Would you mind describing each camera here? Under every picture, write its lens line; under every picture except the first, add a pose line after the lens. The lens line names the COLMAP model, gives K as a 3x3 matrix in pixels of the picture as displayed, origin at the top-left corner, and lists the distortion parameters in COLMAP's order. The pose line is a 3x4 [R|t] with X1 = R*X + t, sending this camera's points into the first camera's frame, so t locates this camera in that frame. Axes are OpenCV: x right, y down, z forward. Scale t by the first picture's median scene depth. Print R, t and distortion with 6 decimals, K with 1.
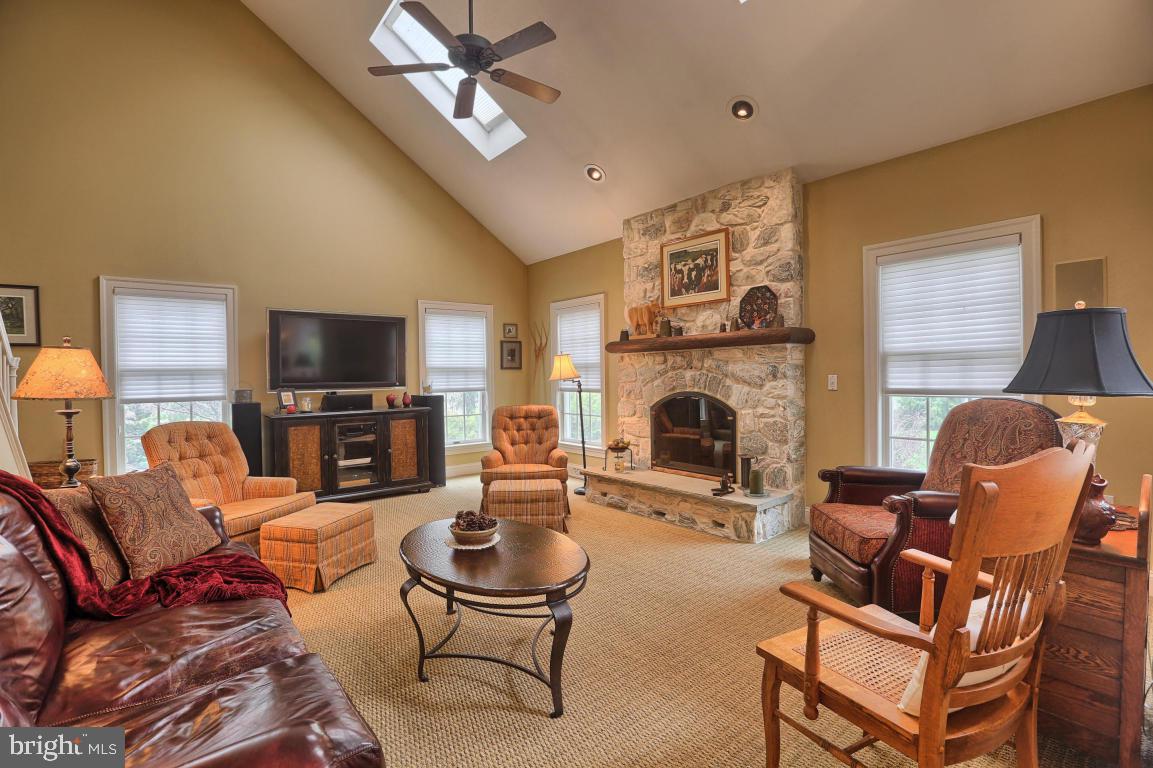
lens RADIAL K [[526.7, 0, 574.9], [0, 526.7, 381.0], [0, 0, 1]] dist [-0.040489, 0.011631]
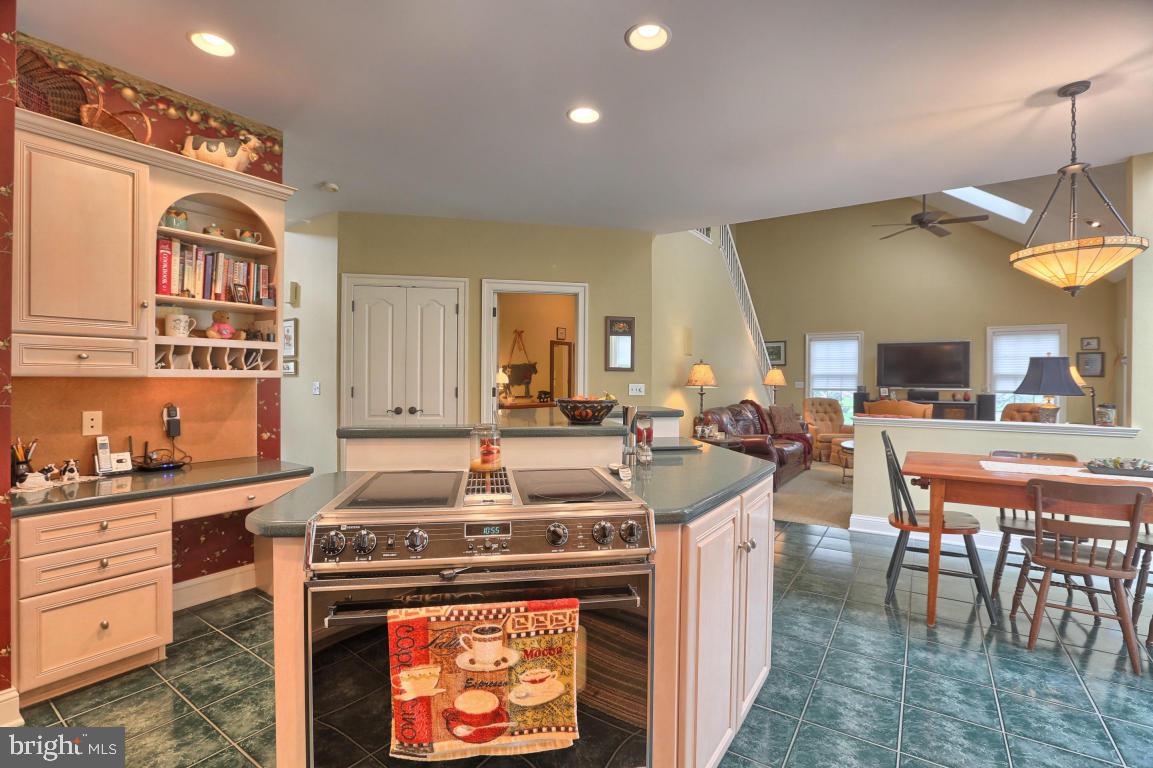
lens RADIAL K [[526.7, 0, 581.4], [0, 526.7, 384.2], [0, 0, 1]] dist [-0.040489, 0.011631]
pose [[0.288896, 0.027185, -0.956974, 0.895016], [-0.024055, 0.999487, 0.021131, -0.004827], [0.957058, 0.016915, 0.289402, -0.549856]]
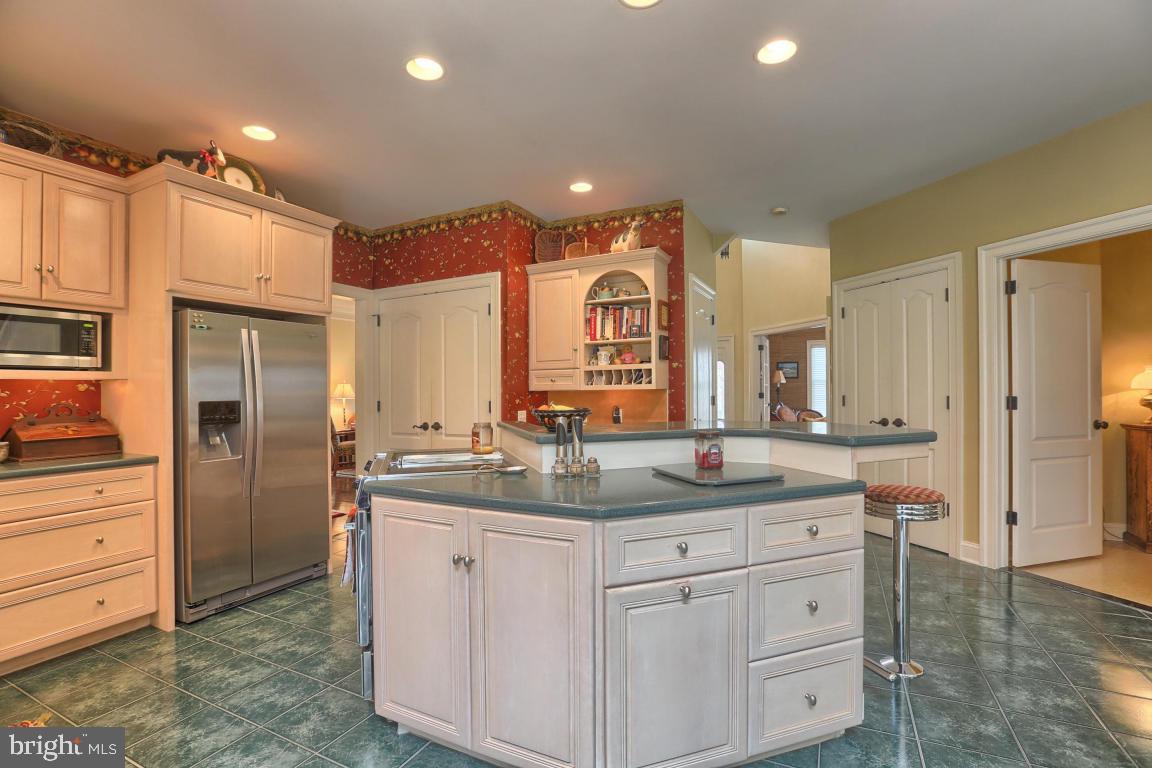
lens RADIAL K [[526.3, 0, 589.1], [0, 526.3, 392.2], [0, 0, 1]] dist [-0.040489, 0.011631]
pose [[-0.907673, 0.033138, -0.418367, 0.667326], [0.022815, 0.999300, 0.029652, -0.013068], [0.419057, 0.017369, -0.907794, -0.021406]]
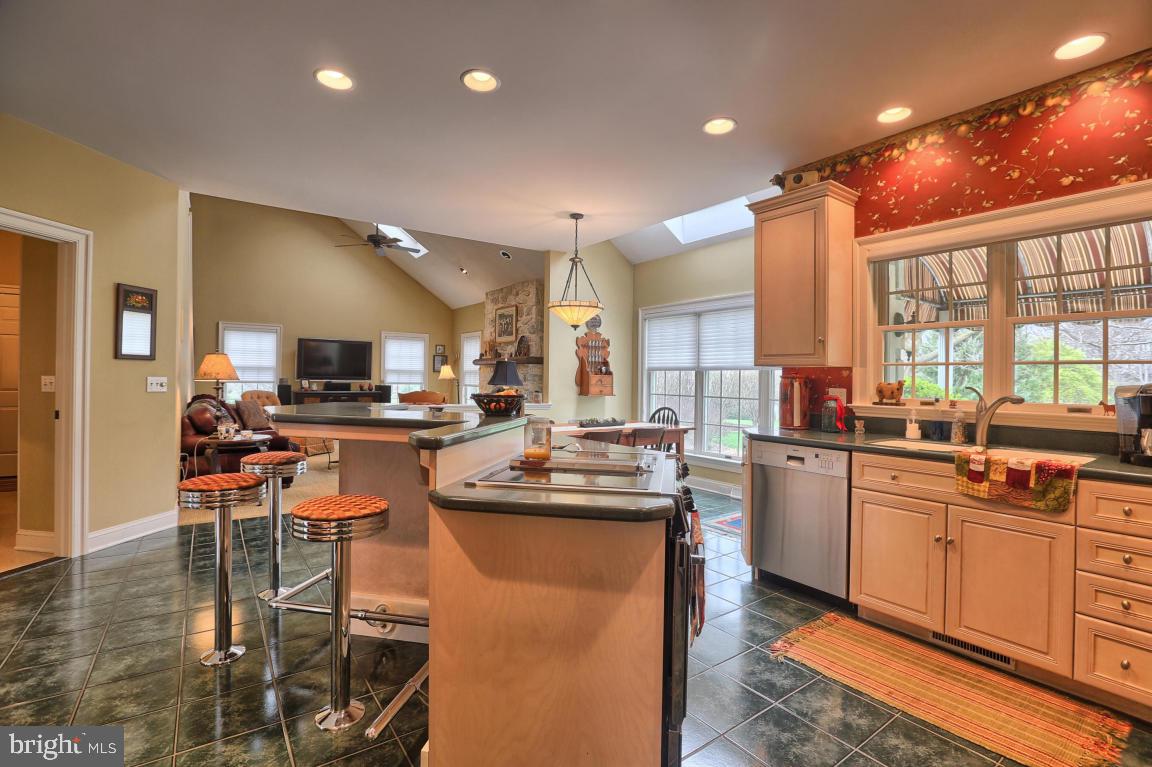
lens RADIAL K [[526.3, 0, 577.4], [0, 526.3, 383.2], [0, 0, 1]] dist [-0.040489, 0.011631]
pose [[0.997165, 0.033037, -0.067607, 0.606509], [-0.033323, 0.999440, -0.003102, 0.004812], [0.067467, 0.005346, 0.997707, -0.894006]]
